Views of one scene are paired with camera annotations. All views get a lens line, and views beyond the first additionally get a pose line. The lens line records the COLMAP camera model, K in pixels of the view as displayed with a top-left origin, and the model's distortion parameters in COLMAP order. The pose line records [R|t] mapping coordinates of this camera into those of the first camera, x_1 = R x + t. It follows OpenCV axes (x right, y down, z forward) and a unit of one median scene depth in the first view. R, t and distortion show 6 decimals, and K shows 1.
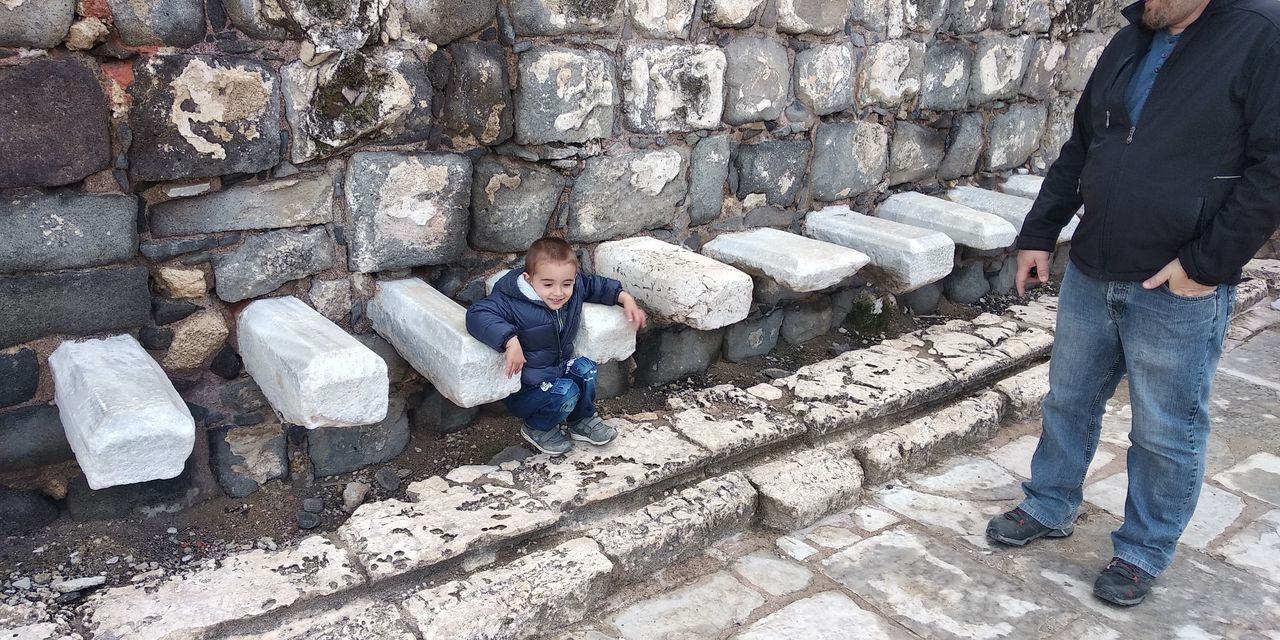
lens RADIAL K [[989.2, 0, 632.9], [0, 989.2, 332.0], [0, 0, 1]] dist [0.051058, -0.059712]
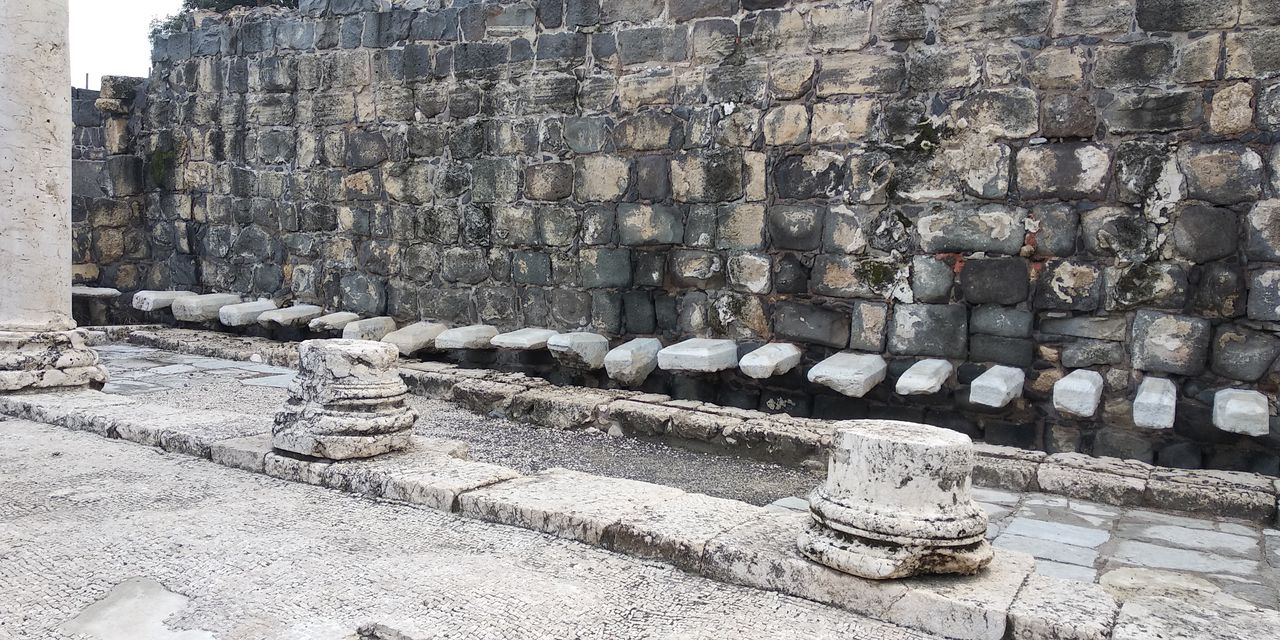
lens RADIAL K [[989.2, 0, 641.4], [0, 989.2, 325.8], [0, 0, 1]] dist [0.051058, -0.059712]
pose [[0.370743, 0.062919, -0.926602, 1.337889], [-0.334759, 0.939690, -0.070133, 0.366347], [0.866306, 0.336189, 0.369446, -0.709689]]
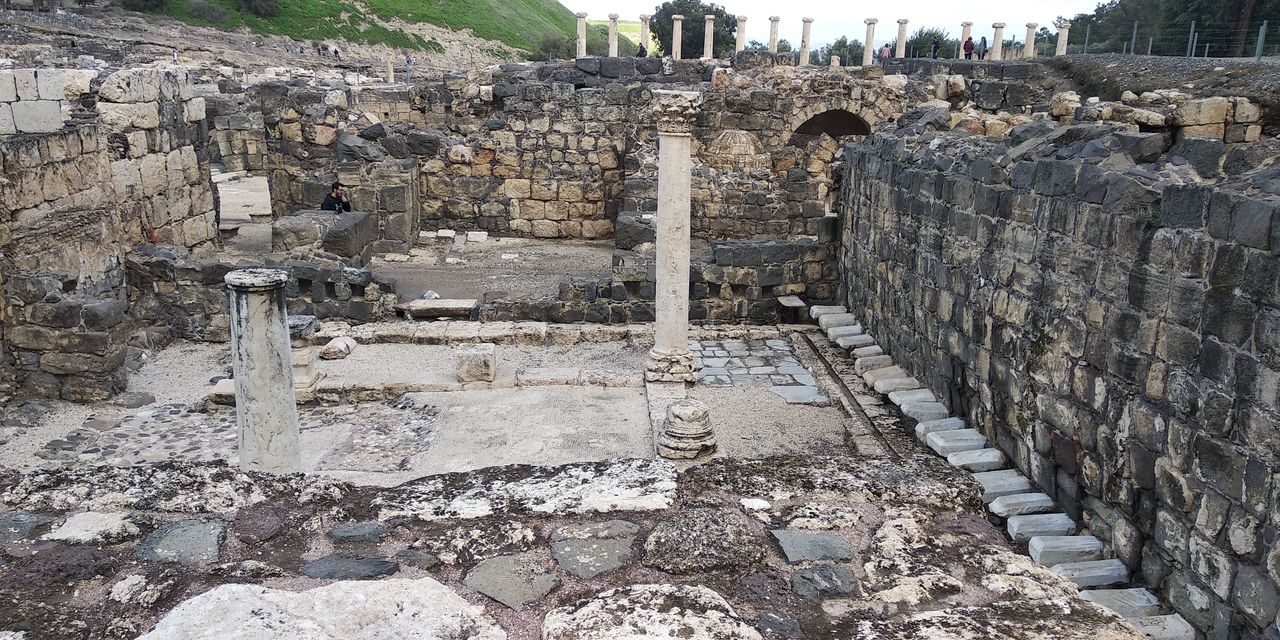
lens RADIAL K [[989.2, 0, 638.7], [0, 989.2, 315.6], [0, 0, 1]] dist [0.051058, -0.059712]
pose [[-0.596365, 0.156346, -0.787340, 2.709229], [-0.287112, 0.874415, 0.391108, -1.399101], [0.749610, 0.459298, -0.476582, 1.117819]]
